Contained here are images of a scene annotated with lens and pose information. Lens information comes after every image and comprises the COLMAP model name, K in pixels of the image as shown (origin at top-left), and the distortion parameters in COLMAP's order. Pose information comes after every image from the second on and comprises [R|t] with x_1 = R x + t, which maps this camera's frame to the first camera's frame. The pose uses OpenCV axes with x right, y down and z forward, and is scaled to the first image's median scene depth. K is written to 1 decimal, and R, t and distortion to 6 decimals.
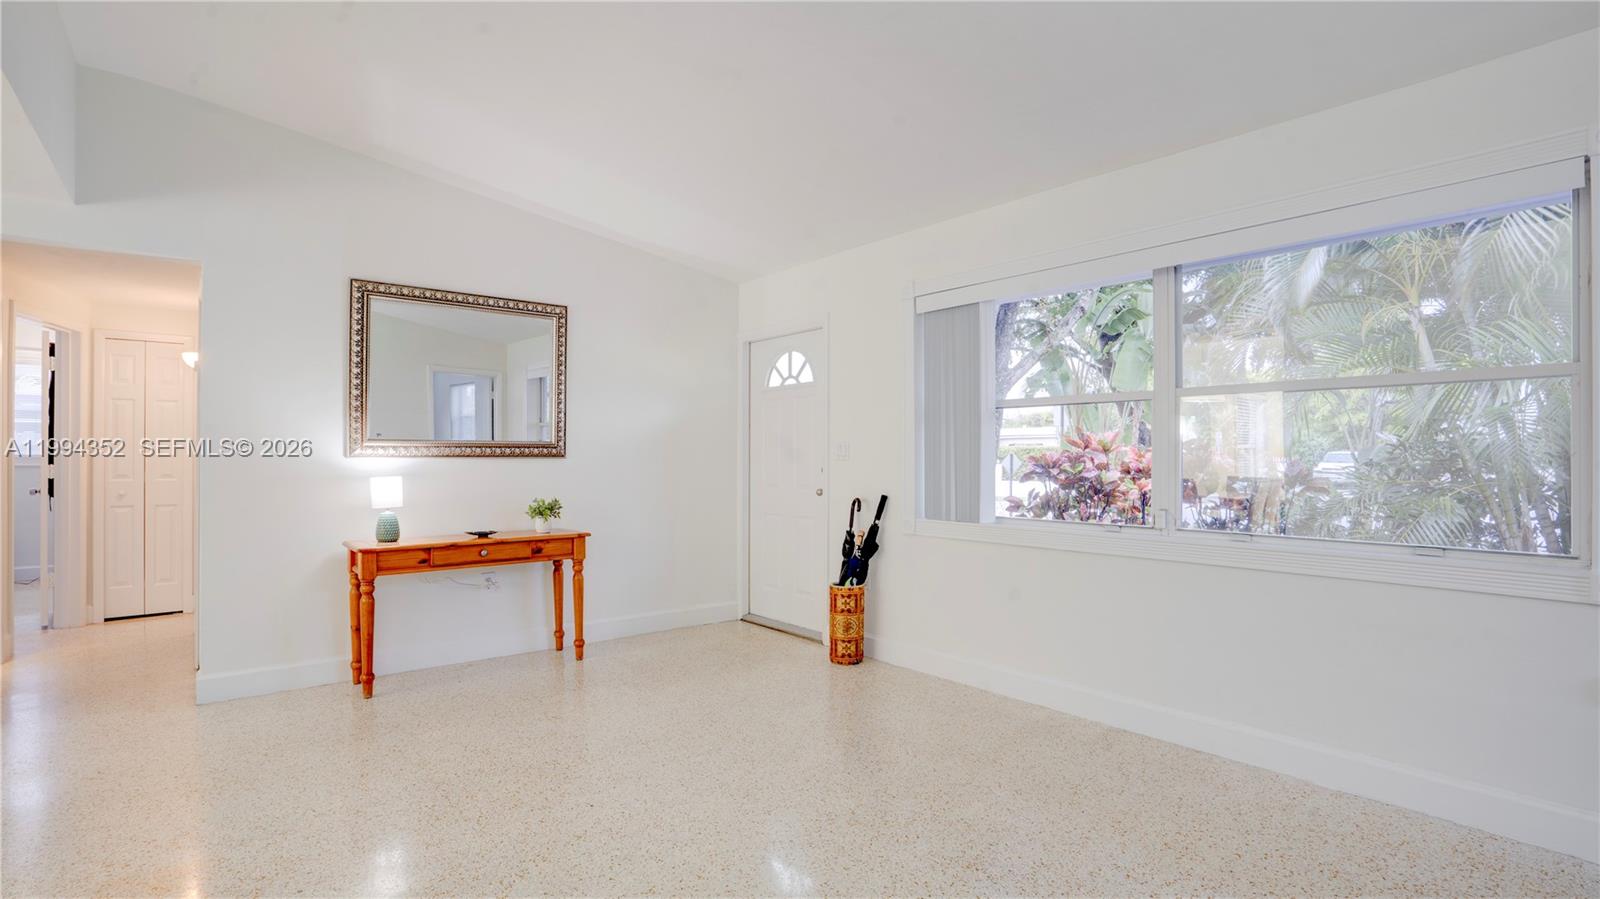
lens RADIAL K [[777.8, 0, 828.9], [0, 777.8, 457.5], [0, 0, 1]] dist [-0.070107, 0.020074]
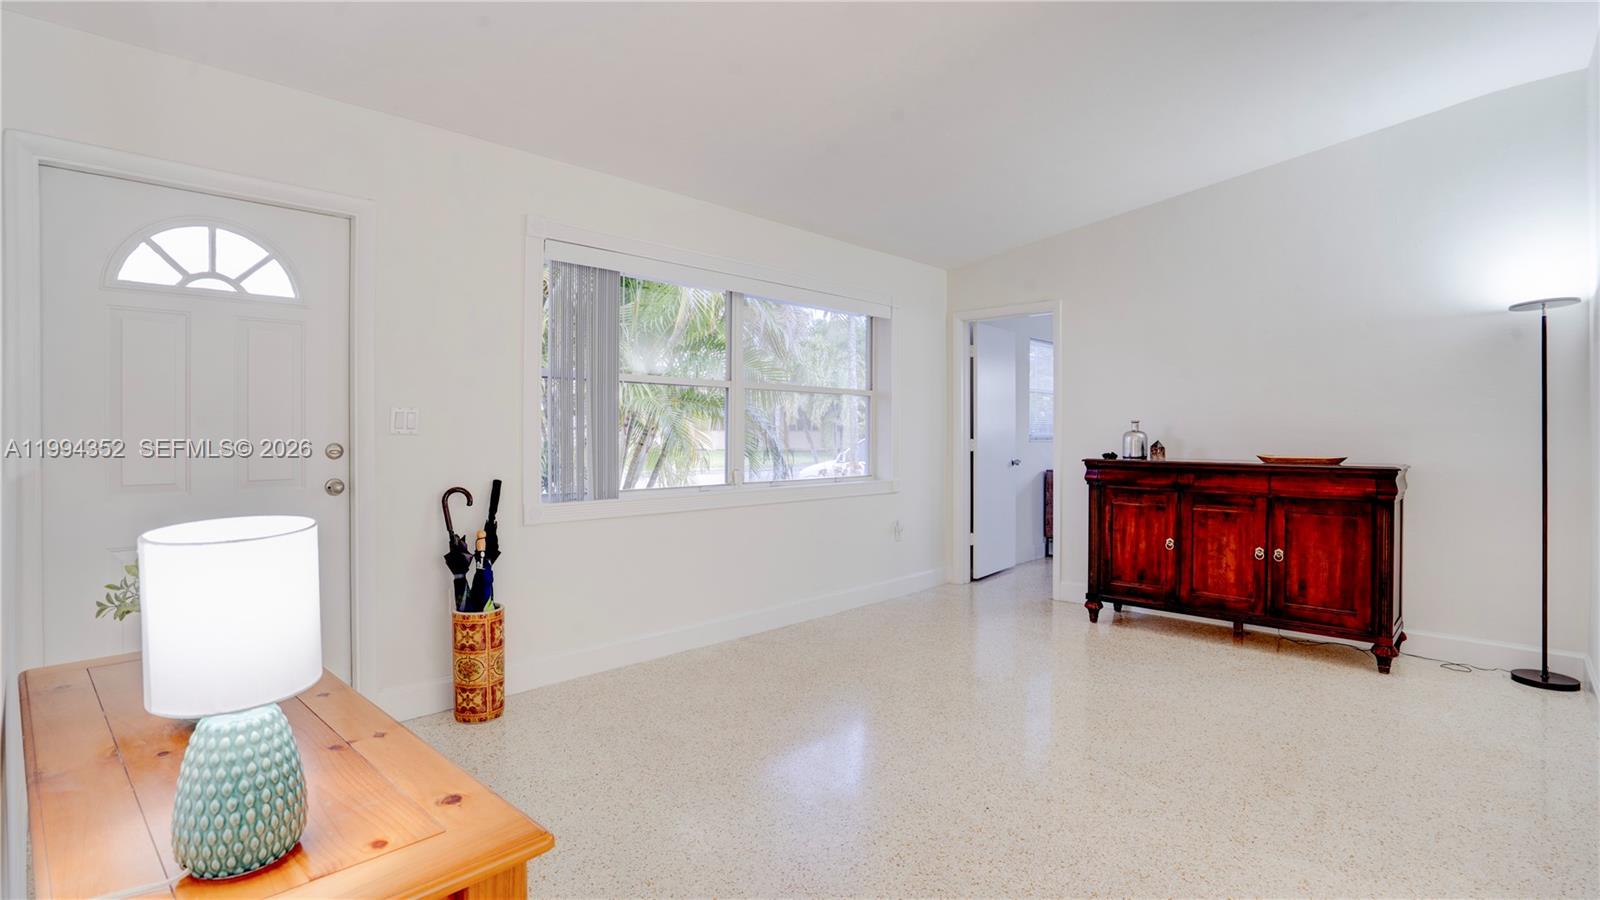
lens RADIAL K [[746.9, 0, 819.3], [0, 746.9, 447.1], [0, 0, 1]] dist [-0.054065, 0.017543]
pose [[-0.115536, -0.017266, 0.993153, -0.678578], [-0.003239, 0.999850, 0.017006, 0.002083], [-0.993298, -0.001252, -0.115574, 0.758926]]
